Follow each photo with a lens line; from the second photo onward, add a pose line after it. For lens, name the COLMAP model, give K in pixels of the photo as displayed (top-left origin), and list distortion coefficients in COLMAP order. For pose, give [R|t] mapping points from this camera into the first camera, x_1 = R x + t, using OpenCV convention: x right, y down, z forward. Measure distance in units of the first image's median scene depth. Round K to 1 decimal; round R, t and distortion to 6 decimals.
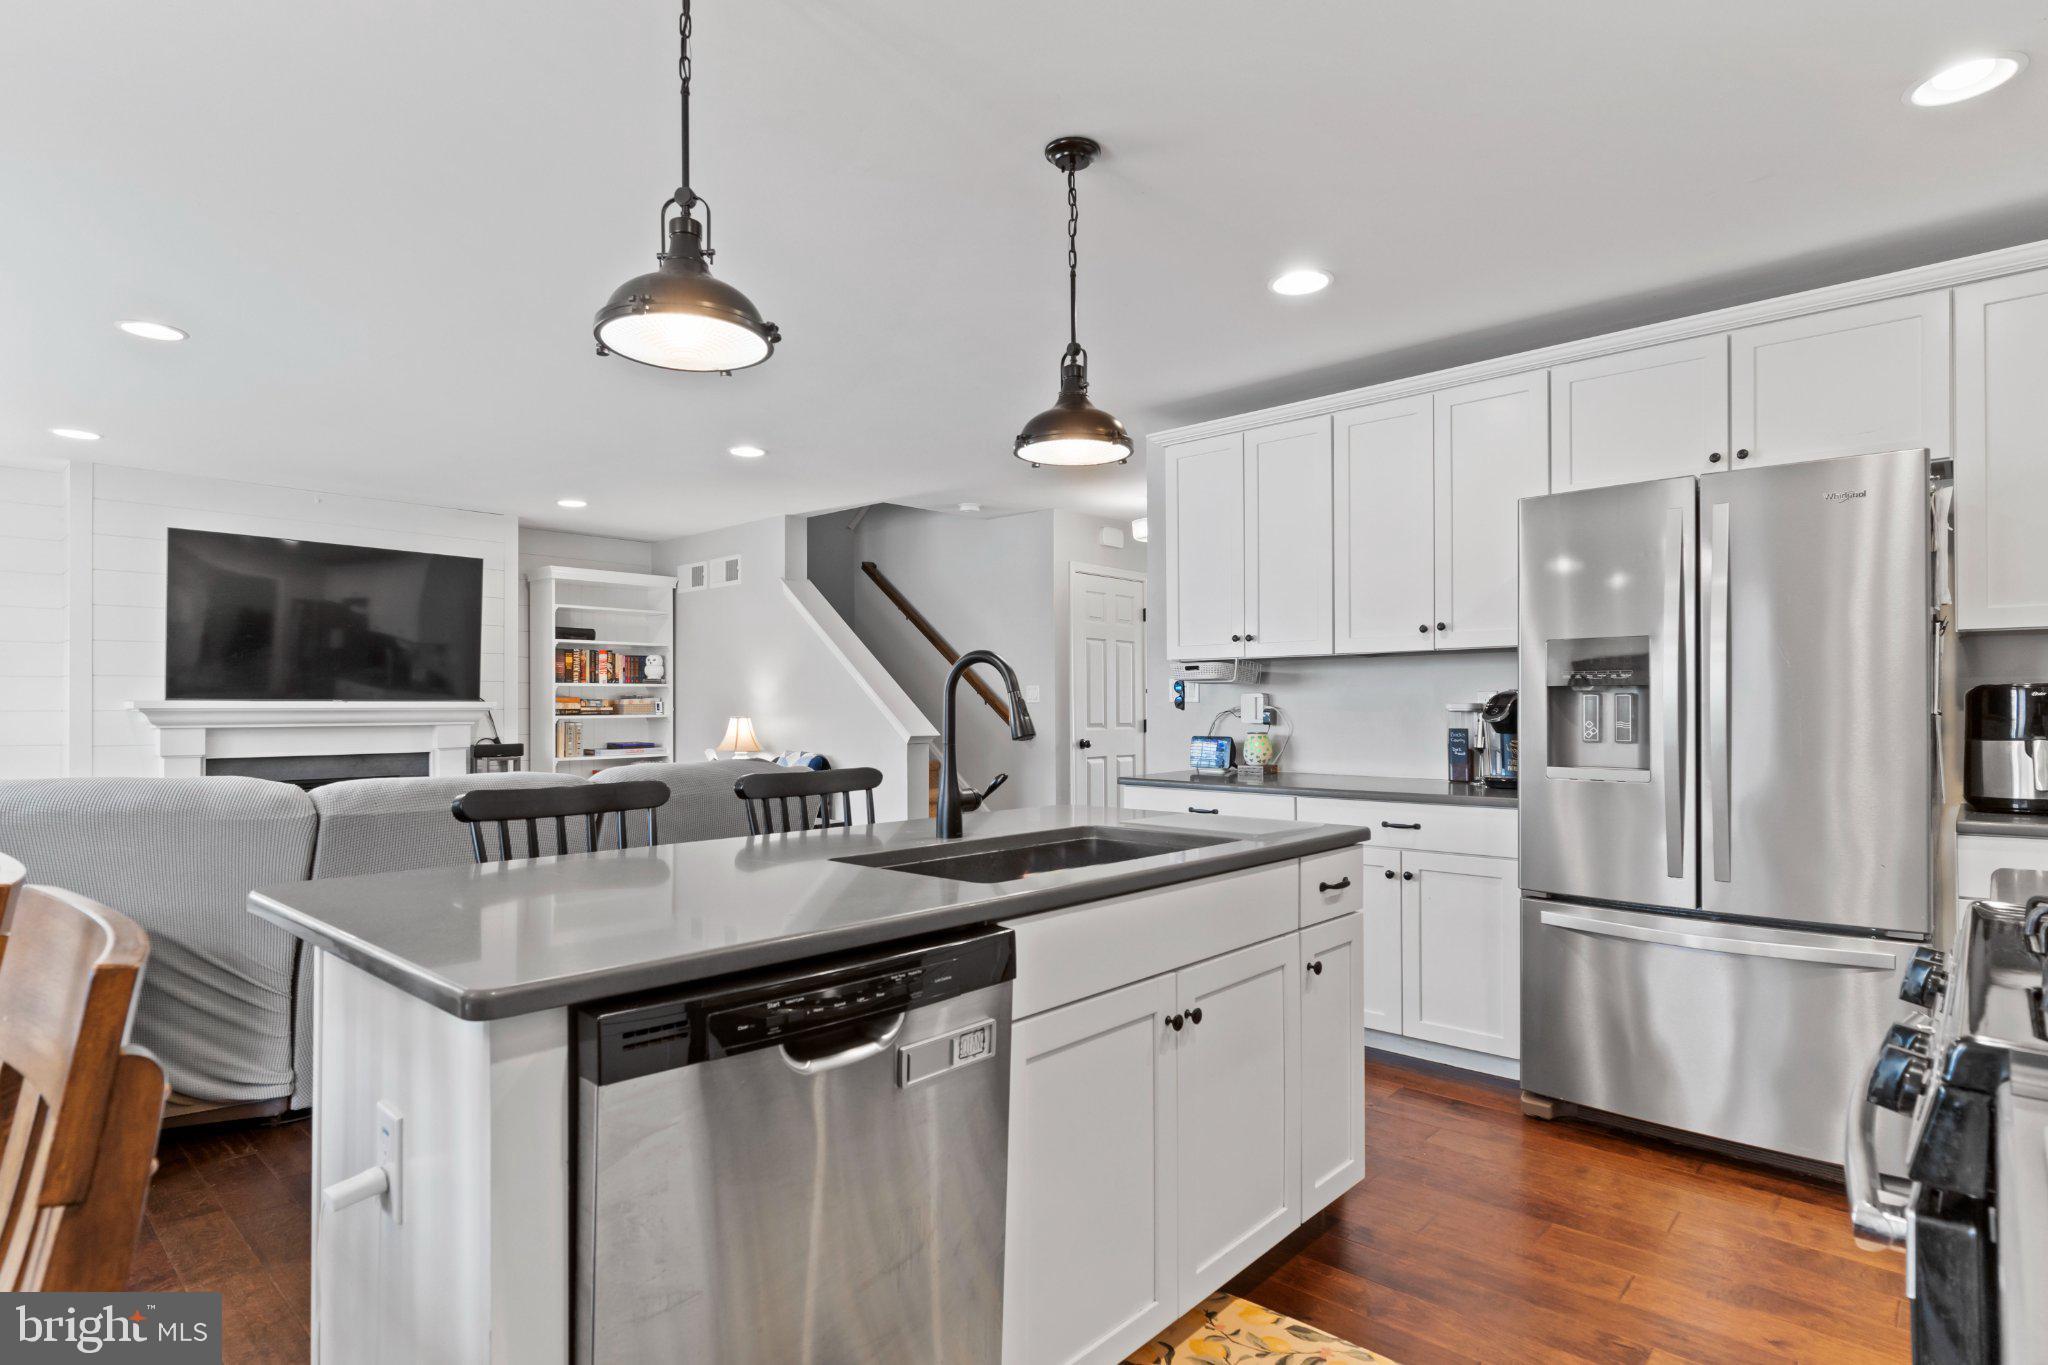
lens RADIAL K [[1062.7, 0, 1029.6], [0, 1062.7, 700.4], [0, 0, 1]] dist [-0.010166, 0.007425]
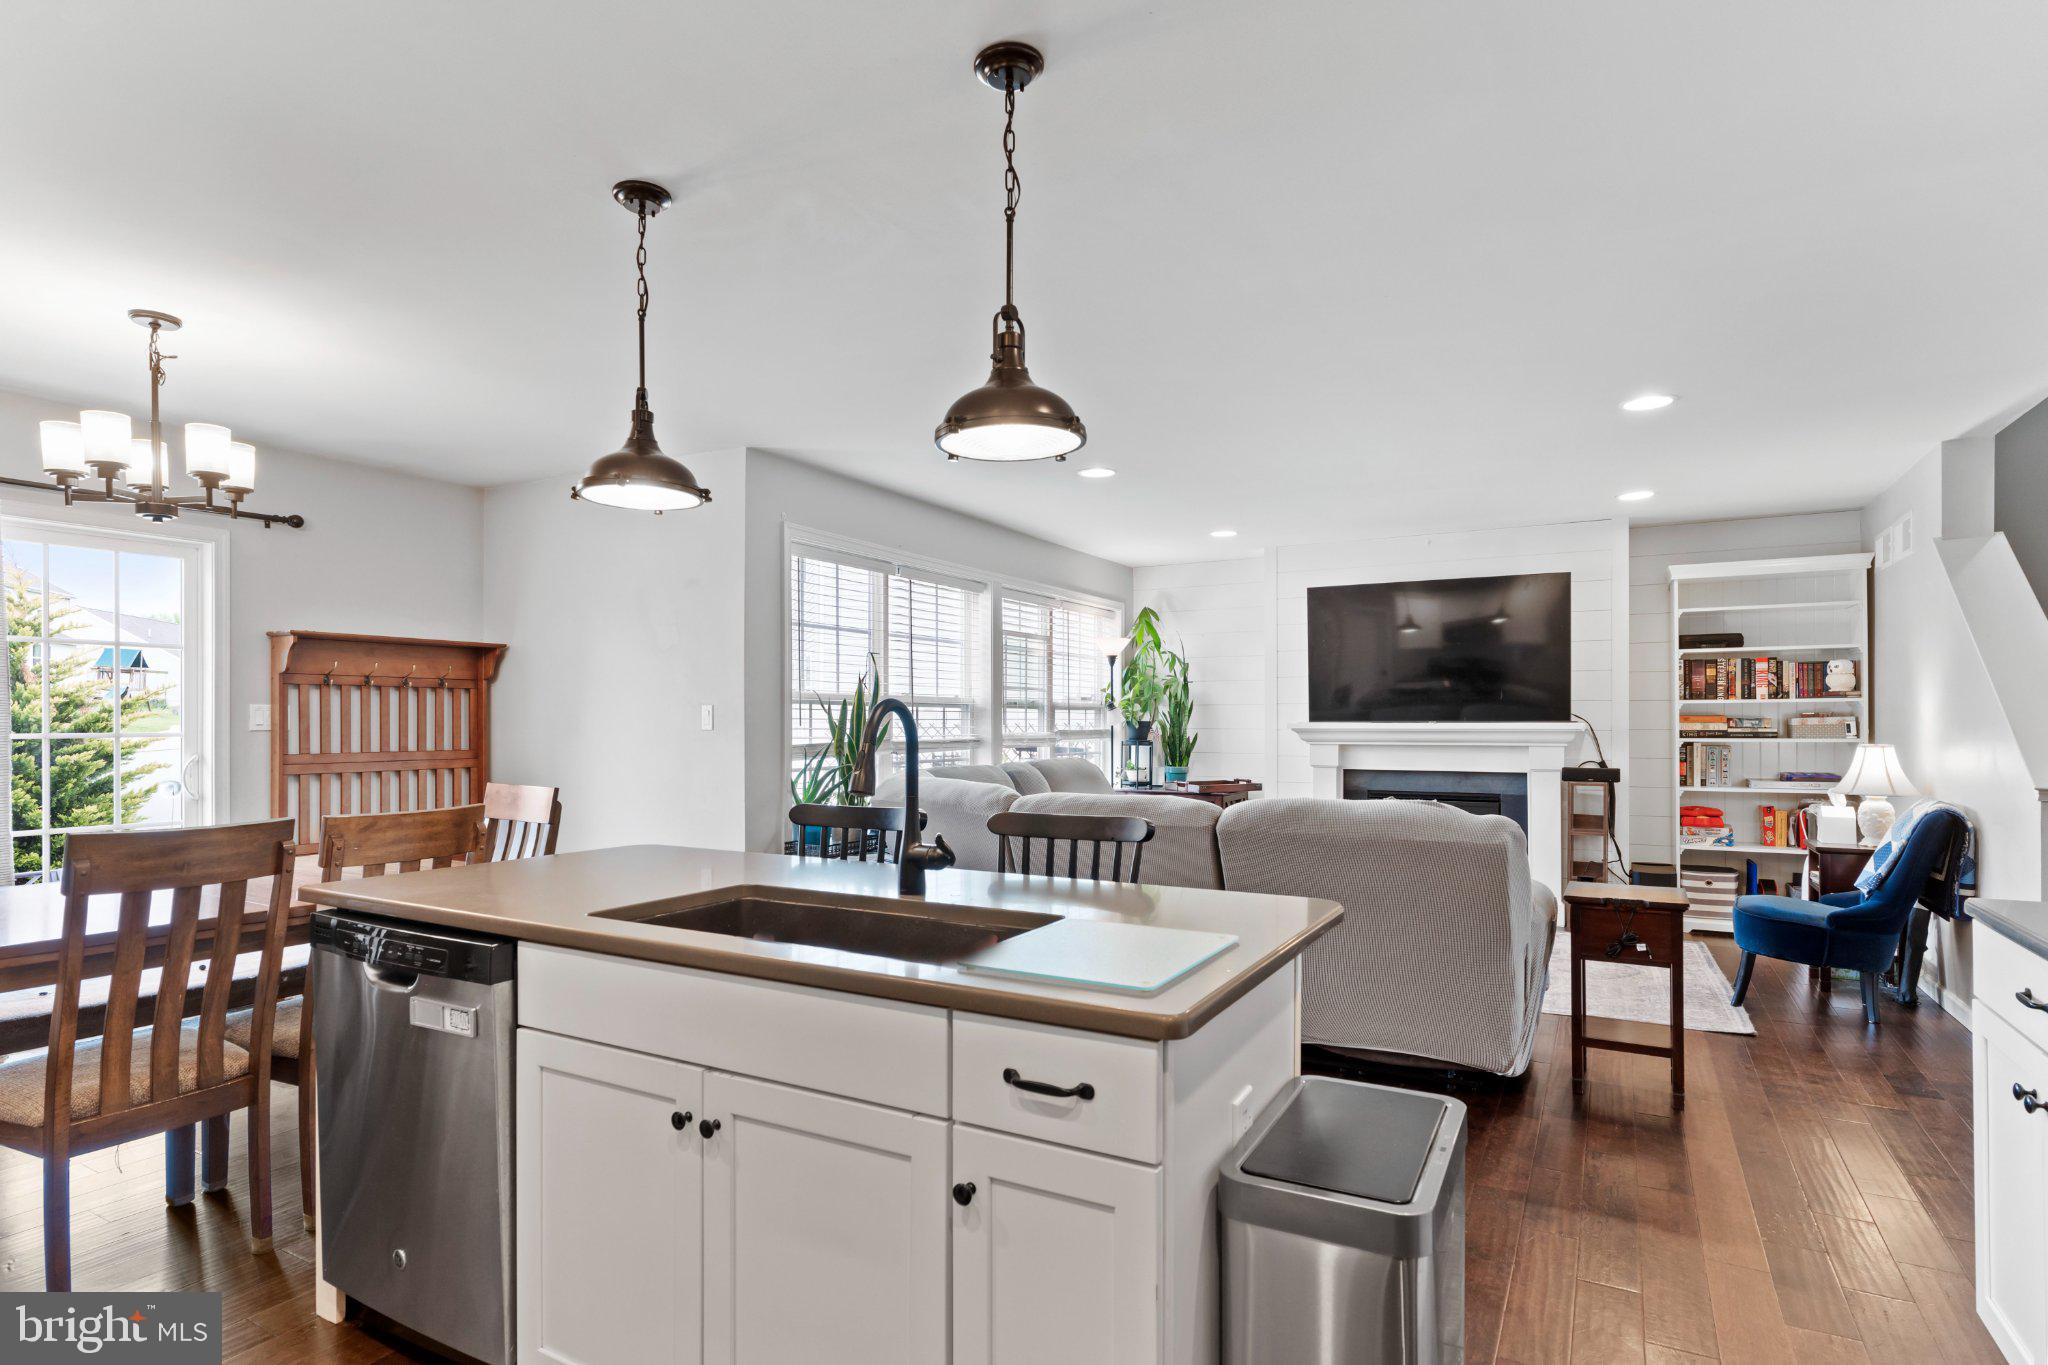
lens RADIAL K [[1062.7, 0, 1019.7], [0, 1062.7, 717.5], [0, 0, 1]] dist [-0.010166, 0.007425]
pose [[0.224029, 0.001434, -0.974581, 0.272508], [0.008390, 0.999959, 0.003400, -0.009959], [0.974546, -0.008939, 0.224008, 0.281698]]
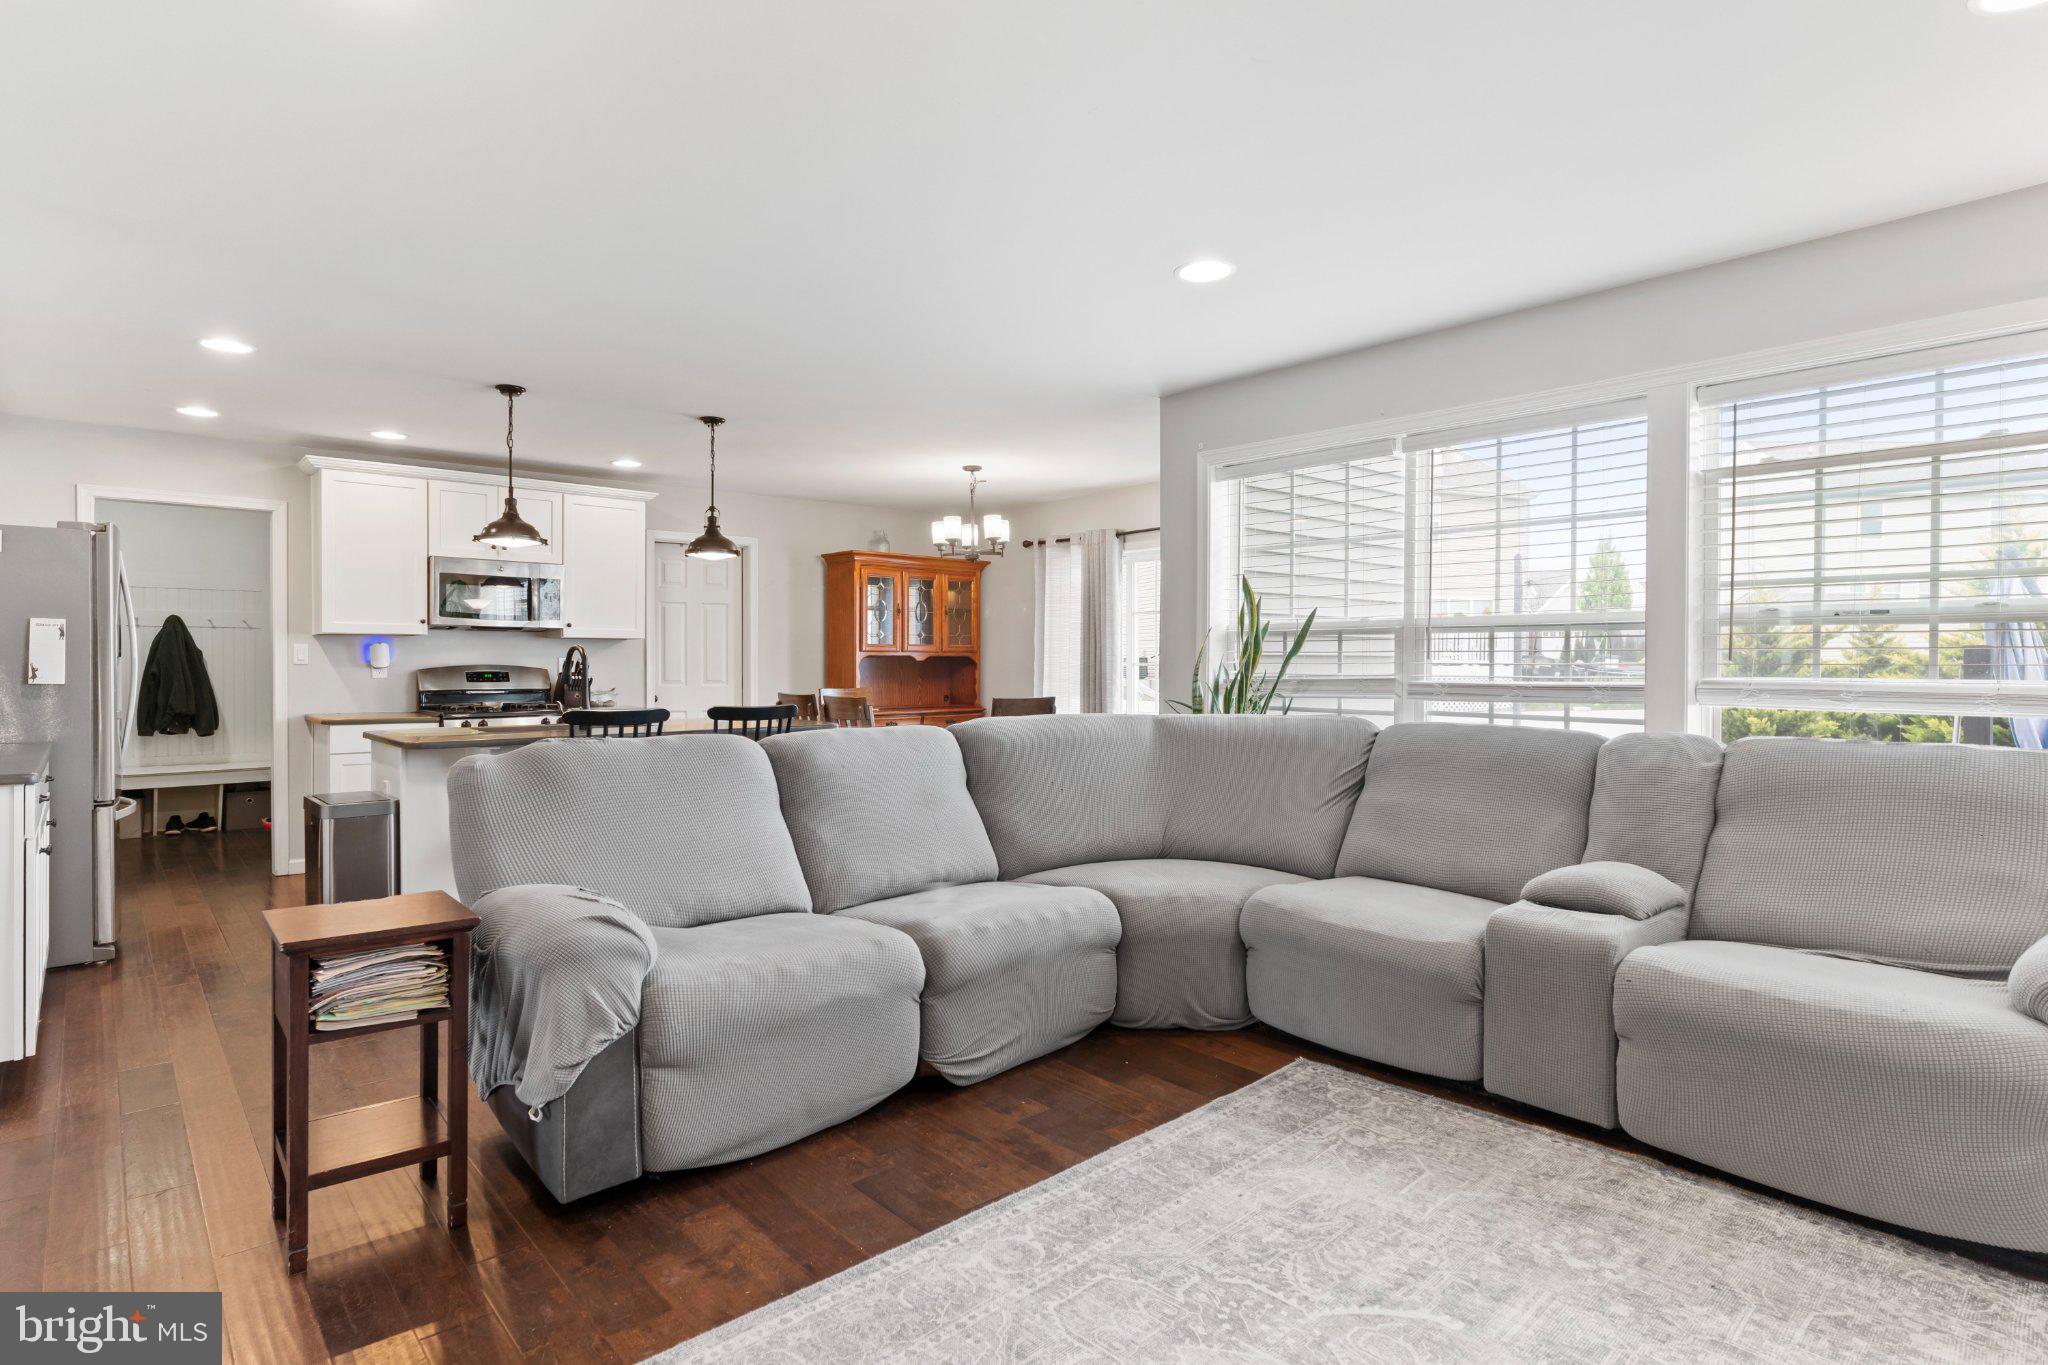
lens RADIAL K [[1062.7, 0, 1014.0], [0, 1062.7, 665.9], [0, 0, 1]] dist [-0.010166, 0.007425]
pose [[-0.993334, 0.002175, 0.115248, -0.378805], [0.001564, 0.999984, -0.005387, 0.003908], [-0.115258, -0.005170, -0.993322, 0.963933]]
